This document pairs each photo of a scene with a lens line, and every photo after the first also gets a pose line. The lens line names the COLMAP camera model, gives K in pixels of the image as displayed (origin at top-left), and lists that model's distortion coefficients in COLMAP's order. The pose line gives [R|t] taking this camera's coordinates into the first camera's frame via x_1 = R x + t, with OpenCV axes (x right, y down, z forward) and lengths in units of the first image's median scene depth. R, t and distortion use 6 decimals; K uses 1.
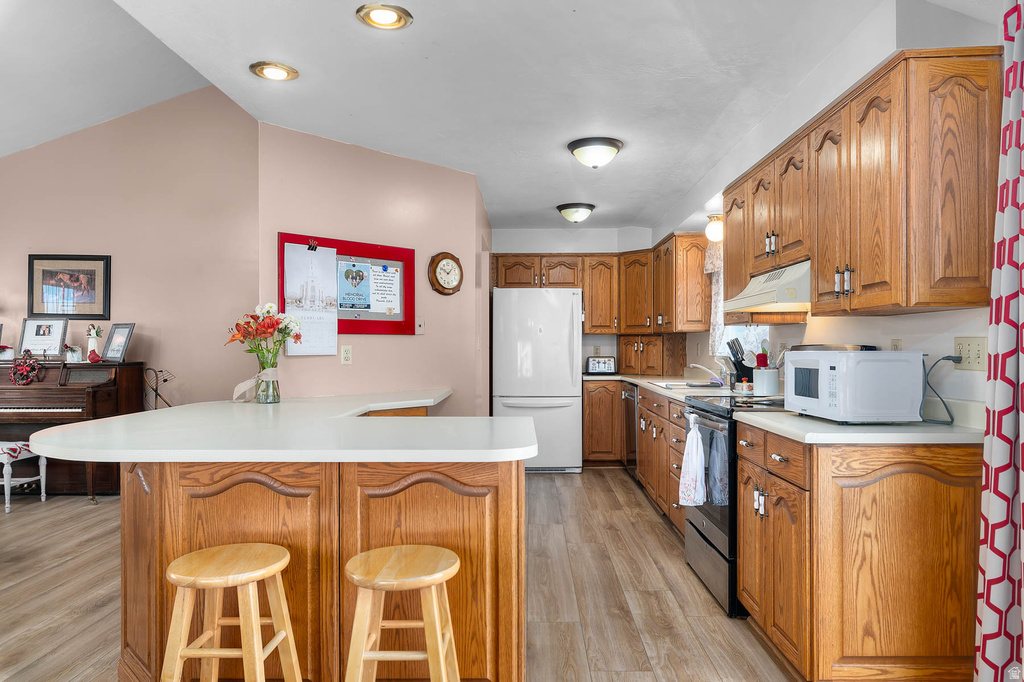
lens RADIAL K [[649.3, 0, 512.0], [0, 649.3, 341.0], [0, 0, 1]] dist [0.000039, -0.000189]
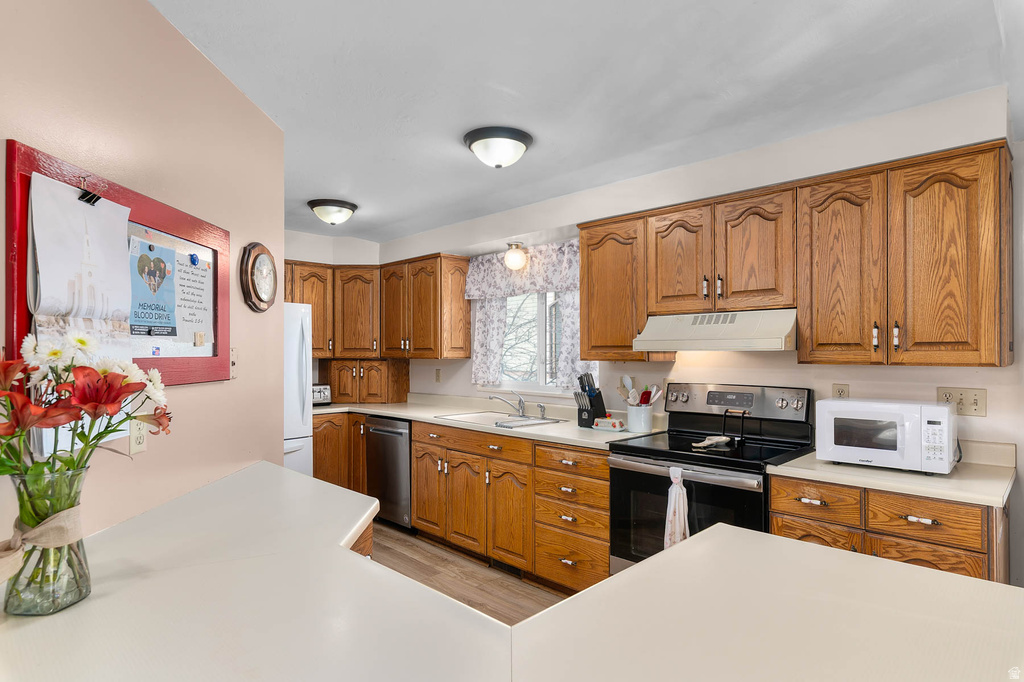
lens RADIAL K [[558.0, 0, 512.0], [0, 558.0, 341.0], [0, 0, 1]] dist [0.000036, 0.000077]
pose [[0.681771, 0.013884, 0.731434, -0.313315], [-0.007232, 0.999899, -0.012238, -0.036630], [-0.731530, 0.003054, 0.681802, 0.440779]]
